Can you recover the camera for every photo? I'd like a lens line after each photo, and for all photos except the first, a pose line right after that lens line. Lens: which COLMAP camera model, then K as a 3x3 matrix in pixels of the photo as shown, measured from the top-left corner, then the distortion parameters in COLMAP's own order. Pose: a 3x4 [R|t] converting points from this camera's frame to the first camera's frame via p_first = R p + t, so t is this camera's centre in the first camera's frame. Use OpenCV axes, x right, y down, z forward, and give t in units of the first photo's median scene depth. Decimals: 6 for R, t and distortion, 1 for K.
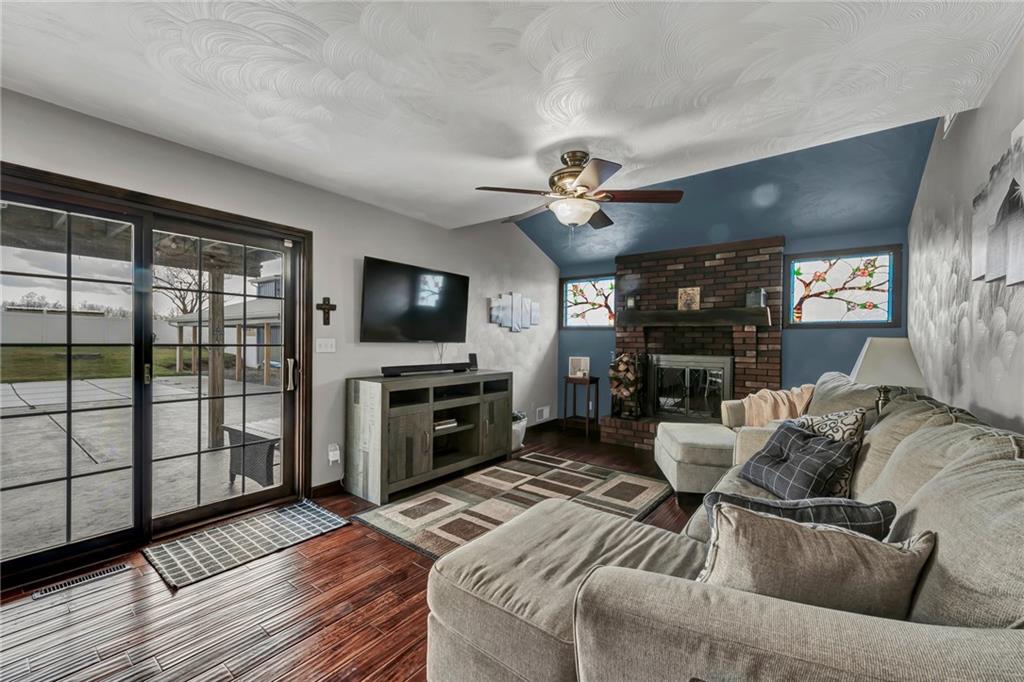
lens RADIAL K [[411.3, 0, 510.8], [0, 411.3, 346.7], [0, 0, 1]] dist [0.013717, -0.003447]
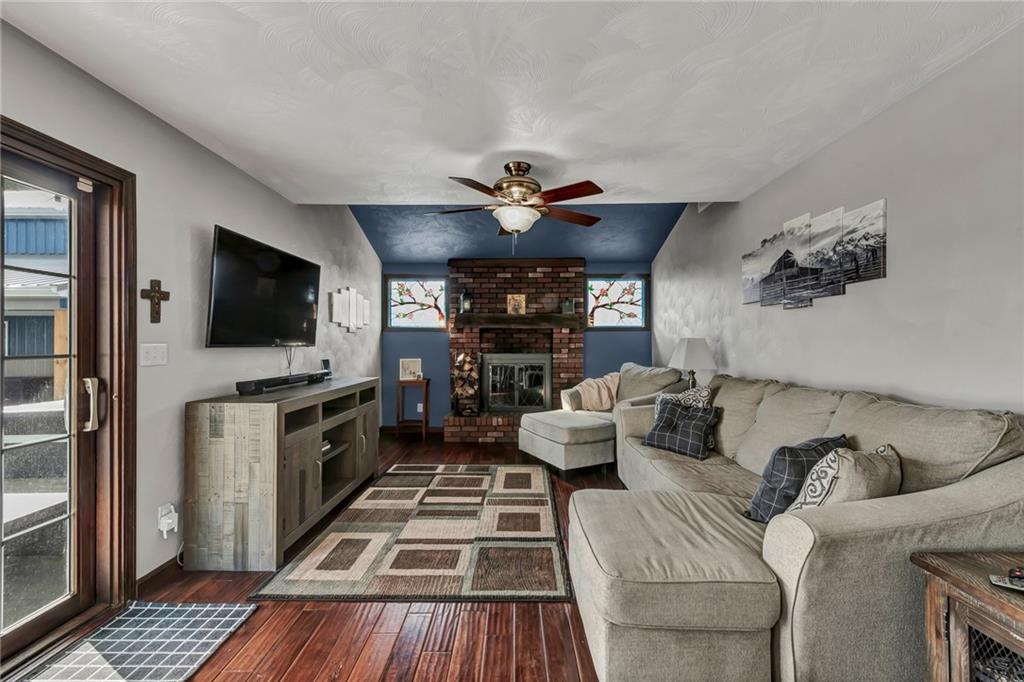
lens RADIAL K [[411.3, 0, 514.1], [0, 411.3, 341.9], [0, 0, 1]] dist [0.013717, -0.003447]
pose [[0.798209, -0.011150, 0.602278, -0.341637], [0.017958, 0.999825, -0.005291, -0.007450], [-0.602113, 0.015039, 0.798269, 0.123591]]
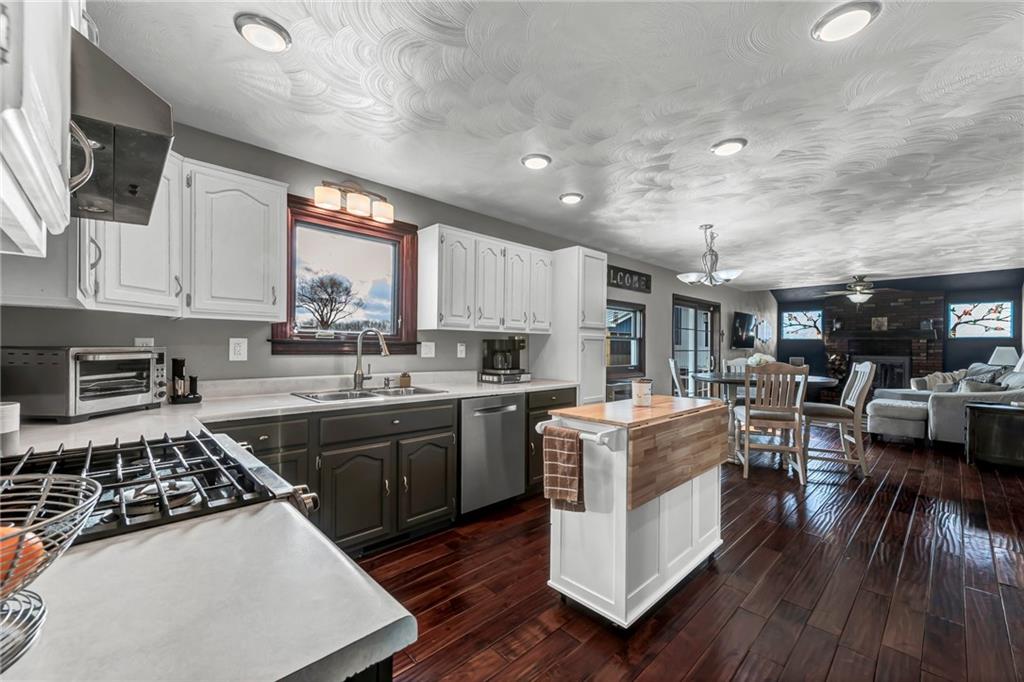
lens RADIAL K [[411.3, 0, 509.6], [0, 411.3, 348.2], [0, 0, 1]] dist [0.013717, -0.003447]
pose [[0.986637, -0.004304, -0.162877, -1.103223], [0.002754, 0.999949, -0.009738, 0.001914], [0.162911, 0.009159, 0.986598, -1.325447]]
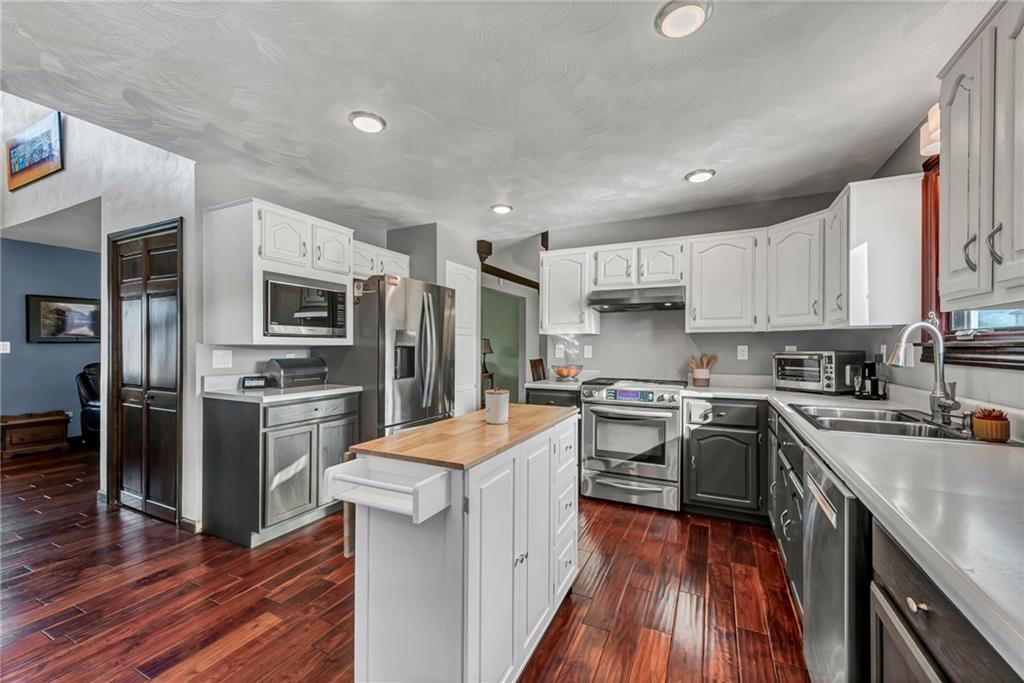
lens RADIAL K [[411.3, 0, 510.7], [0, 411.3, 348.3], [0, 0, 1]] dist [0.013717, -0.003447]
pose [[-0.982445, -0.015021, -0.185946, -0.936104], [-0.017541, 0.999775, 0.011915, -0.010674], [0.185725, 0.014967, -0.982488, -0.258025]]
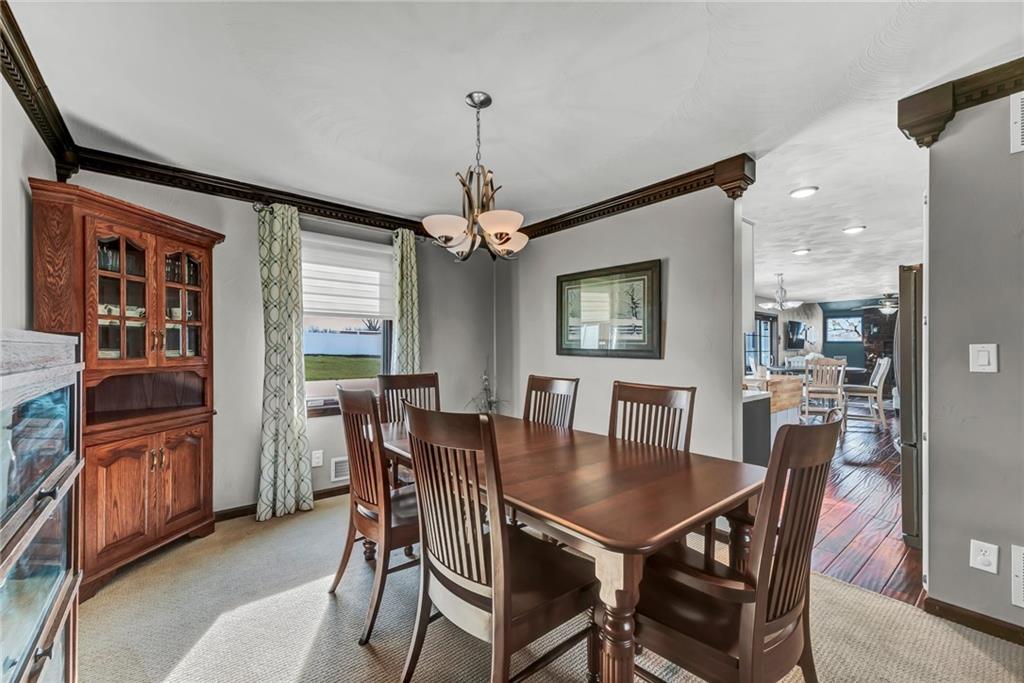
lens RADIAL K [[411.3, 0, 511.0], [0, 411.3, 346.7], [0, 0, 1]] dist [0.013717, -0.003447]
pose [[0.973427, -0.012626, -0.228648, -1.472054], [0.008585, 0.999789, -0.018662, 0.004533], [0.228835, 0.016203, 0.973330, -2.127034]]
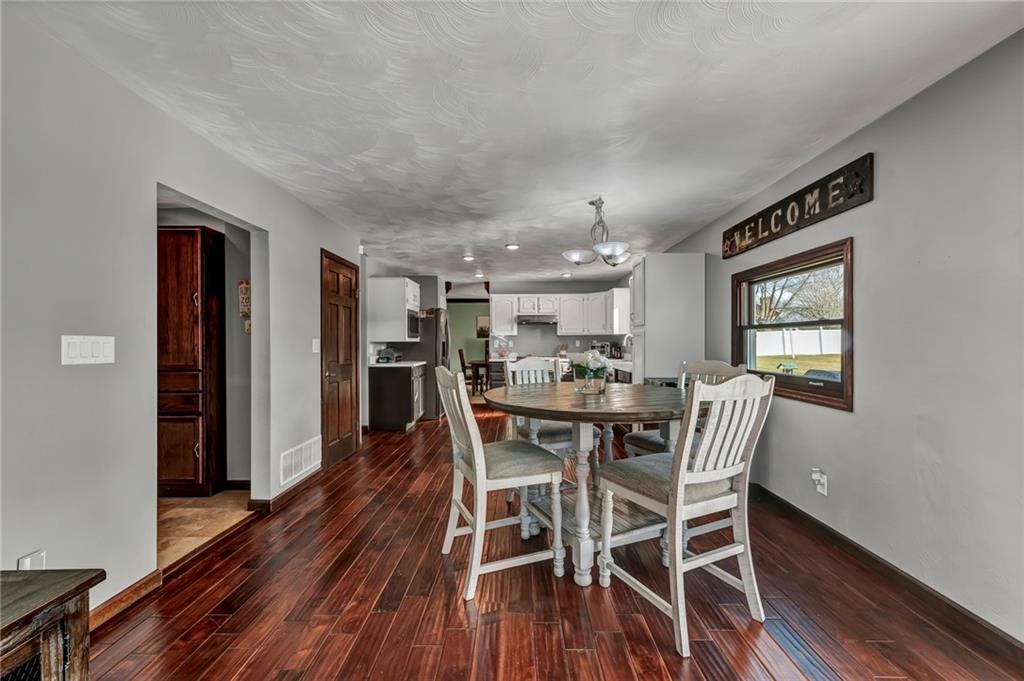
lens RADIAL K [[404.8, 0, 509.8], [0, 404.8, 344.6], [0, 0, 1]] dist [-0.015199, -0.000110]
pose [[-0.810994, -0.004485, -0.585038, -0.077094], [-0.012554, 0.999874, 0.009738, -0.009622], [0.584920, 0.015242, -0.810948, 0.454331]]
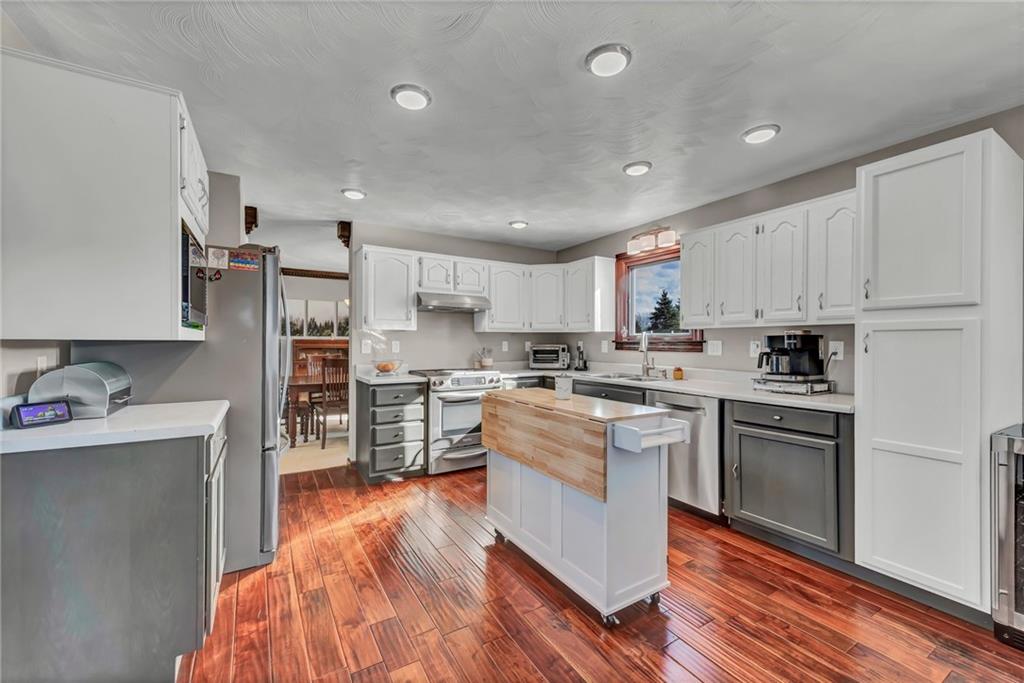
lens RADIAL K [[411.3, 0, 513.3], [0, 411.3, 343.7], [0, 0, 1]] dist [0.013717, -0.003447]
pose [[-0.371514, -0.012280, -0.928346, -0.394970], [-0.017210, 0.999832, -0.006338, 0.000410], [0.928268, 0.013622, -0.371663, -0.549852]]
